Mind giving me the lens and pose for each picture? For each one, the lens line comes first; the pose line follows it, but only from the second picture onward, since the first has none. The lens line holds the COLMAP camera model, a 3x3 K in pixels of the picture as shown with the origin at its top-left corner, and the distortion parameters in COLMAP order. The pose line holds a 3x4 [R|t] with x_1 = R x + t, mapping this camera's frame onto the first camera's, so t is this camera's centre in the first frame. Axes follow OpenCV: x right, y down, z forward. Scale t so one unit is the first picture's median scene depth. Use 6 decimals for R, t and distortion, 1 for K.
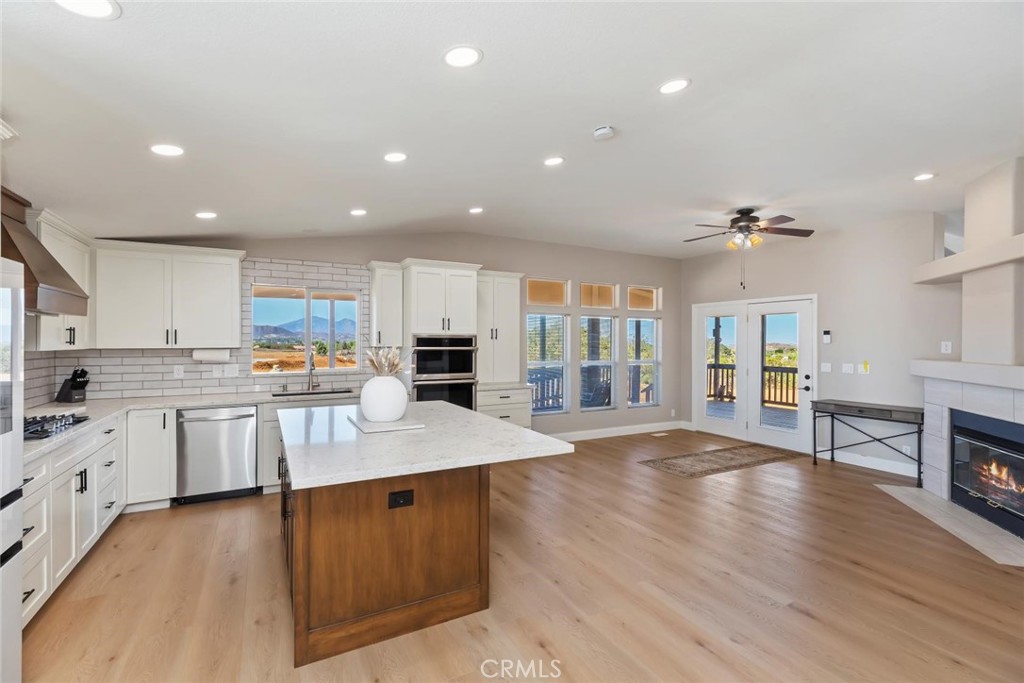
lens RADIAL K [[460.6, 0, 508.3], [0, 460.6, 339.3], [0, 0, 1]] dist [0.007087, -0.000600]
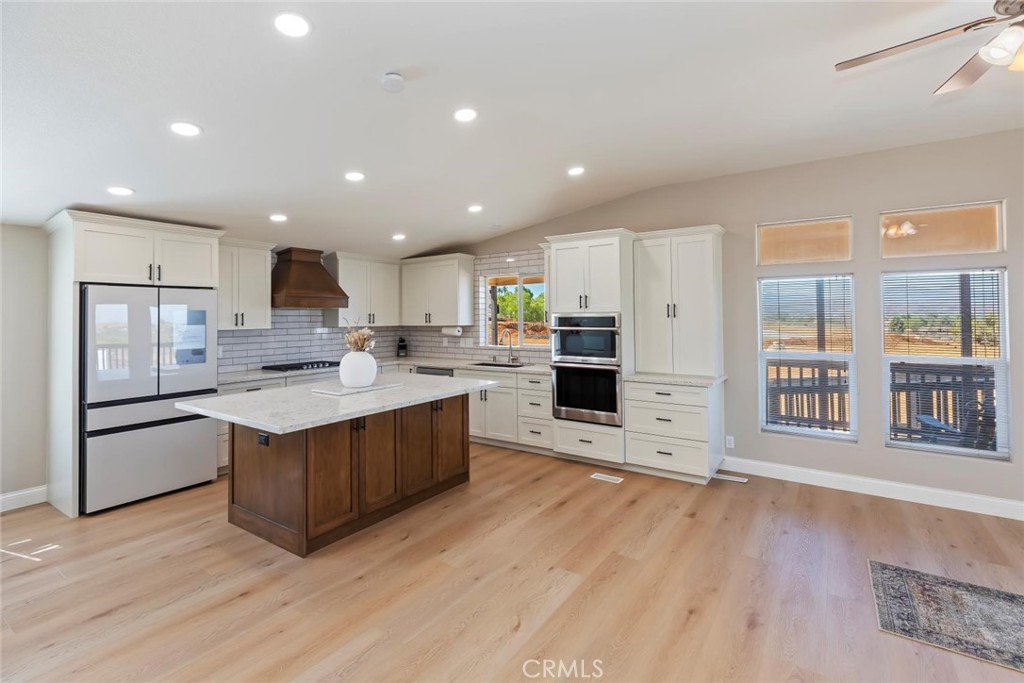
lens RADIAL K [[465.9, 0, 516.3], [0, 465.9, 307.7], [0, 0, 1]] dist [0.005832, -0.000858]
pose [[0.462759, -0.023024, -0.886185, 0.693581], [0.011447, 0.999735, -0.019996, -0.005441], [0.886410, -0.000891, 0.462900, 0.520061]]
